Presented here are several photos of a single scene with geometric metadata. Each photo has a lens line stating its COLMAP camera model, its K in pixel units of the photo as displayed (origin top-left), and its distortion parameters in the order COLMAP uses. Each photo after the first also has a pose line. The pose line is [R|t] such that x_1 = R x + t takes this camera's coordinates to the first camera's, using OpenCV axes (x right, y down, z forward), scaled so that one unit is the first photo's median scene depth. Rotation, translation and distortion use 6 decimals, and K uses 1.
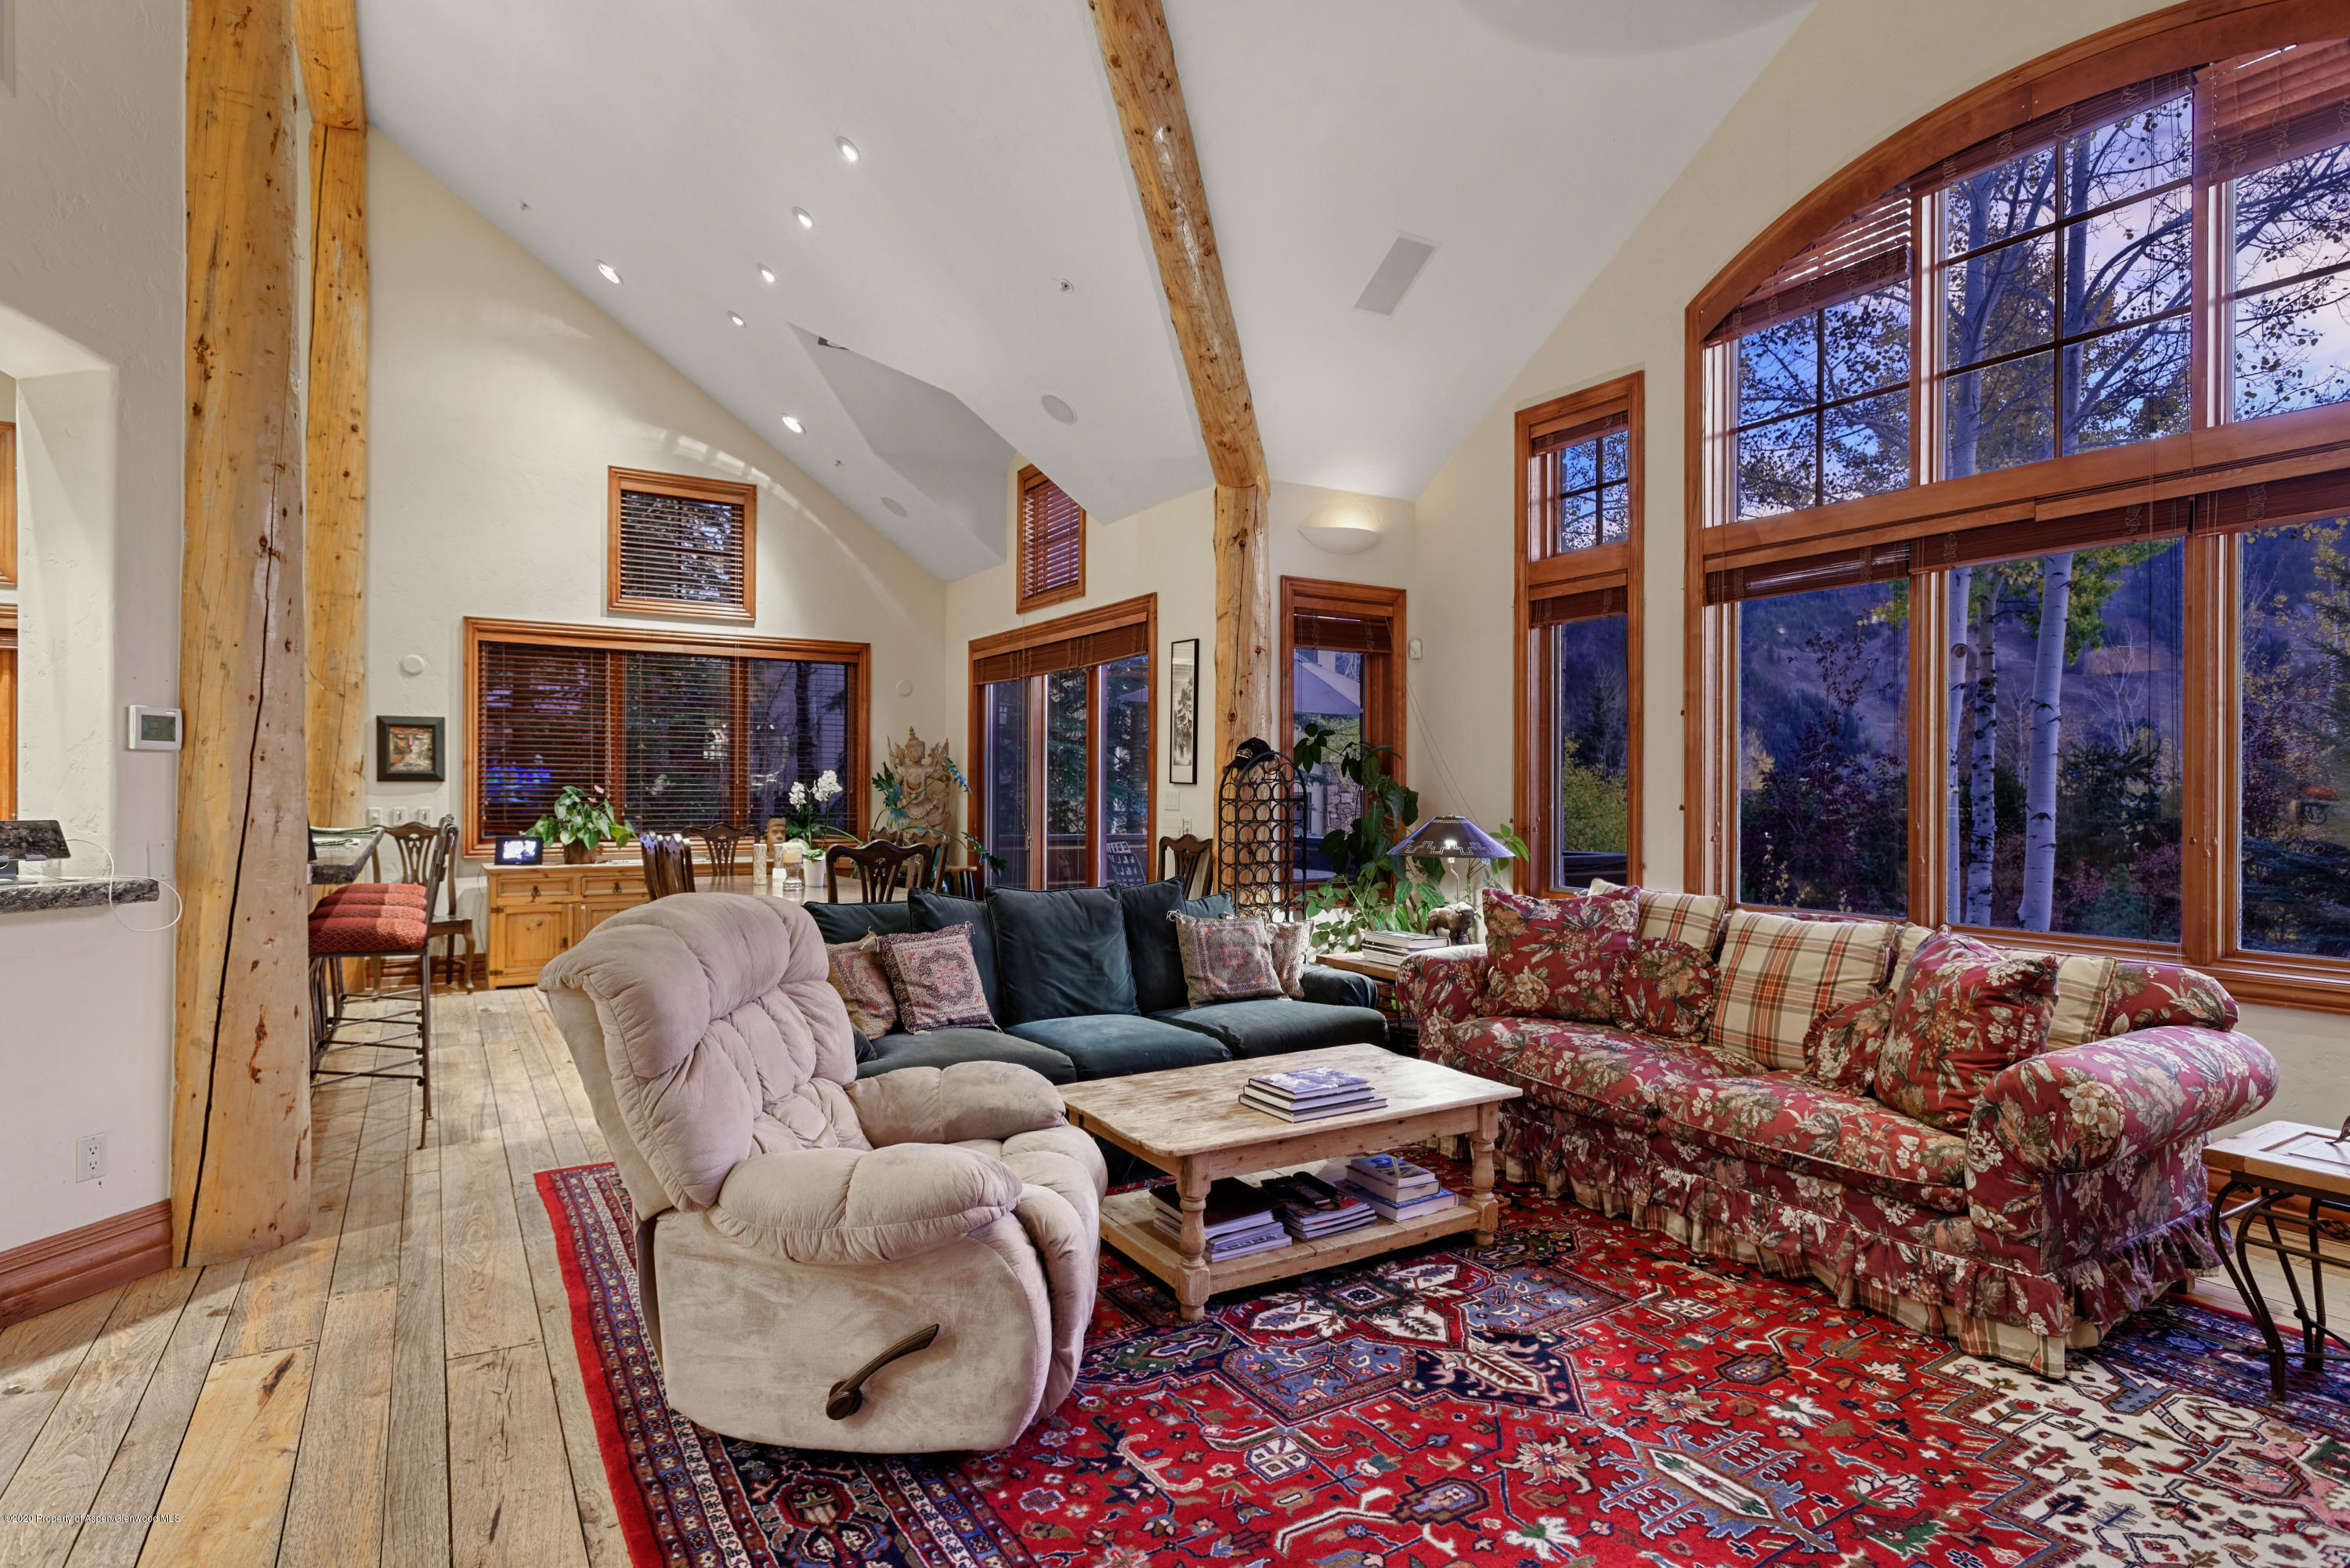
lens RADIAL K [[1226.0, 0, 1175.8], [0, 1226.0, 773.2], [0, 0, 1]] dist [0.004666, -0.000007]
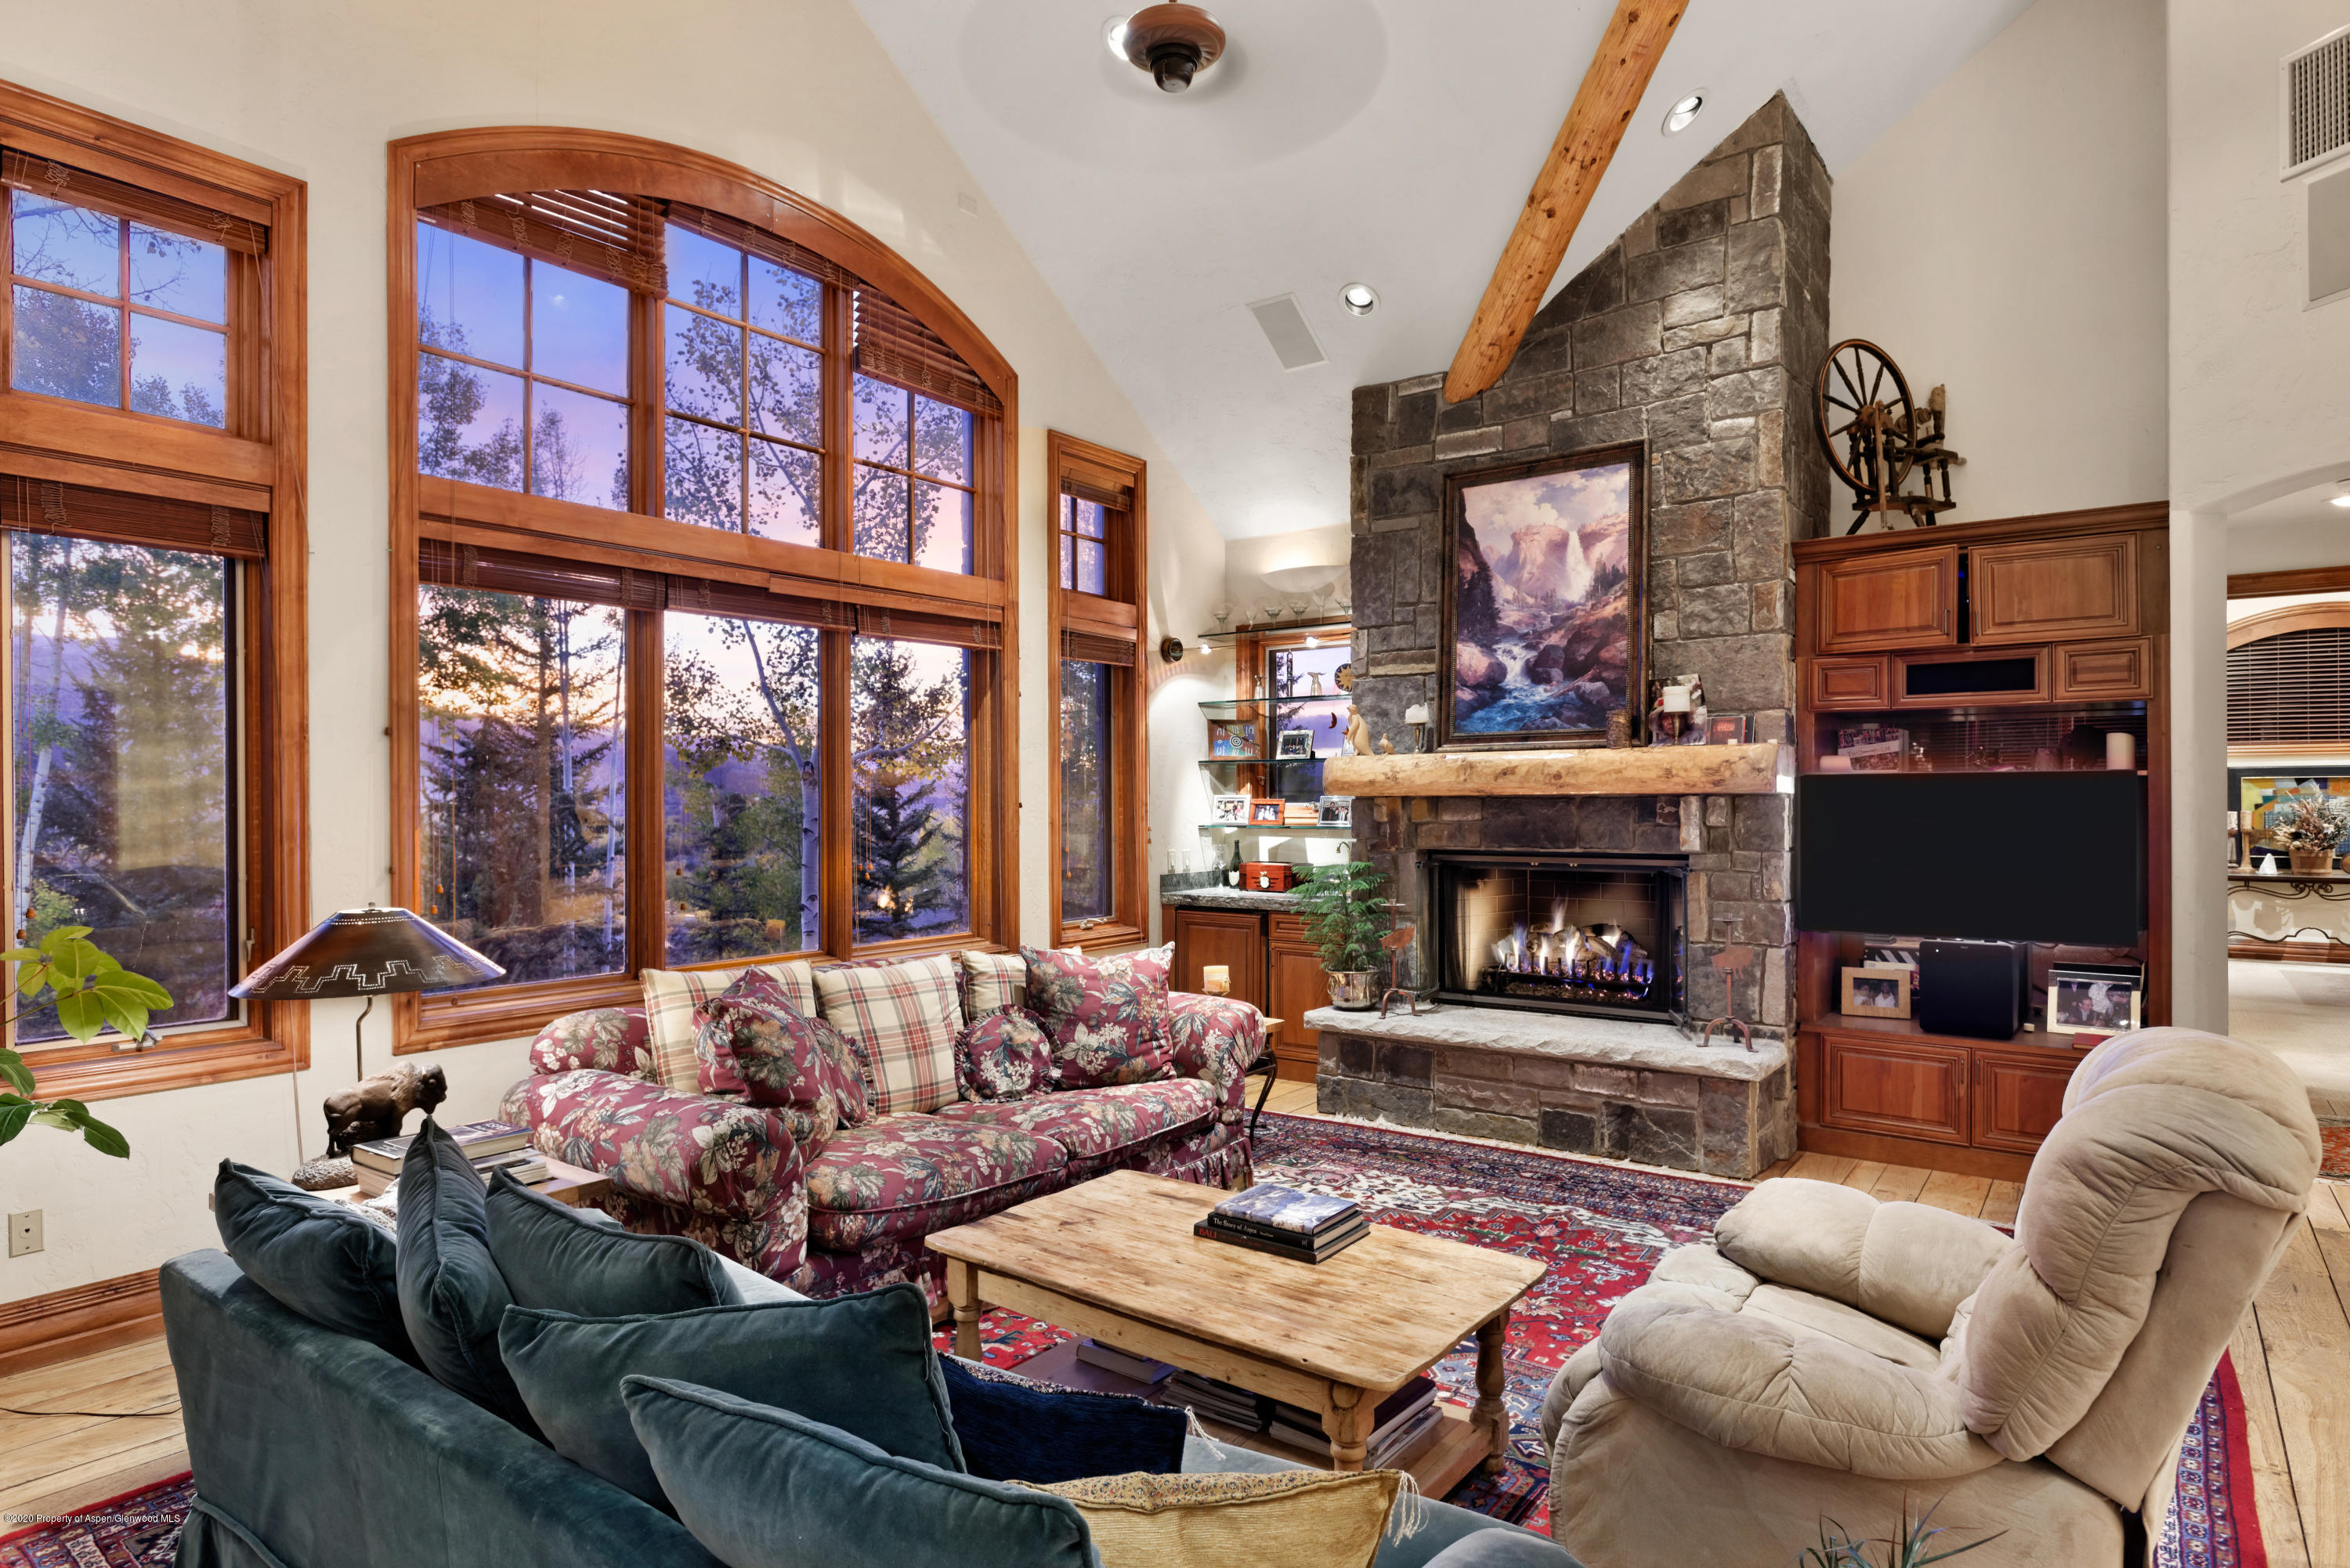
lens RADIAL K [[1310.9, 0, 1174.8], [0, 1310.9, 804.1], [0, 0, 1]] dist [-0.000995, 0.000727]
pose [[-0.369236, -0.007332, 0.929307, -0.903923], [-0.006438, 0.999965, 0.005332, -0.034681], [-0.929313, -0.004015, -0.369271, 1.833624]]
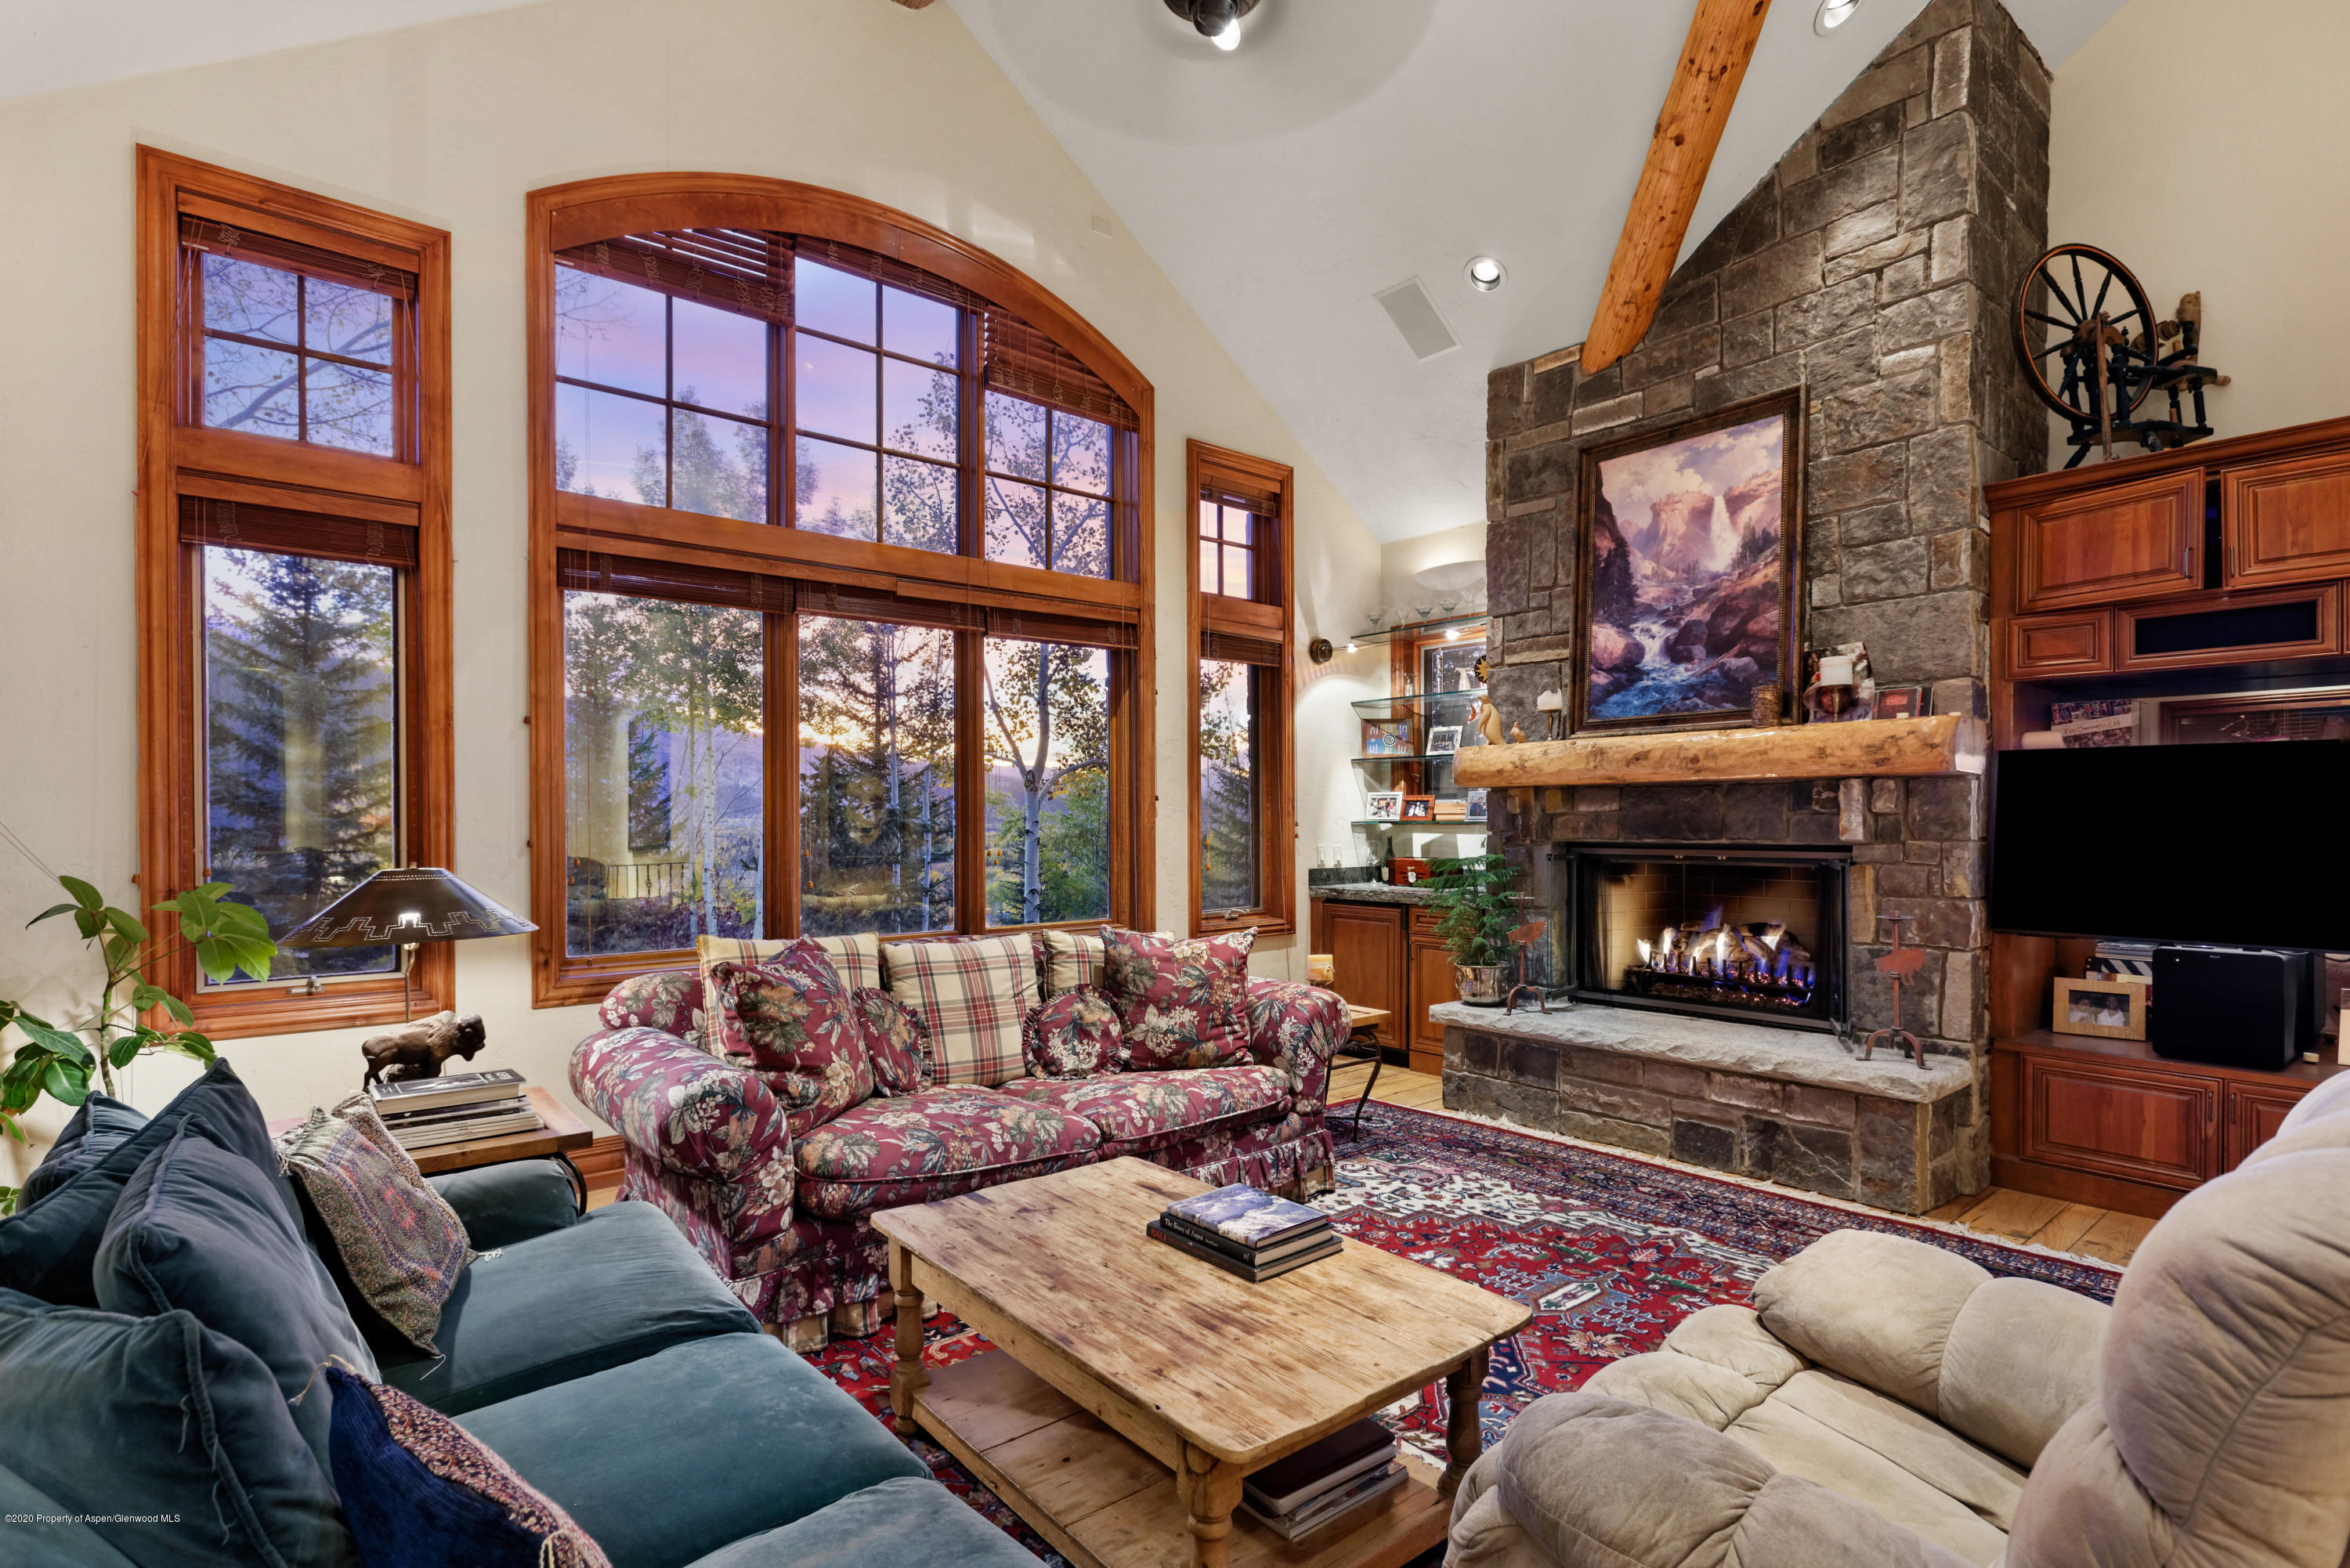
lens RADIAL K [[1139.8, 0, 1164.9], [0, 1139.8, 827.6], [0, 0, 1]] dist [0.003732, 0.000233]
pose [[-0.139817, -0.010757, 0.990119, -0.740286], [-0.006041, 0.999932, 0.010011, 0.015945], [-0.990159, -0.004582, -0.139872, 1.499916]]
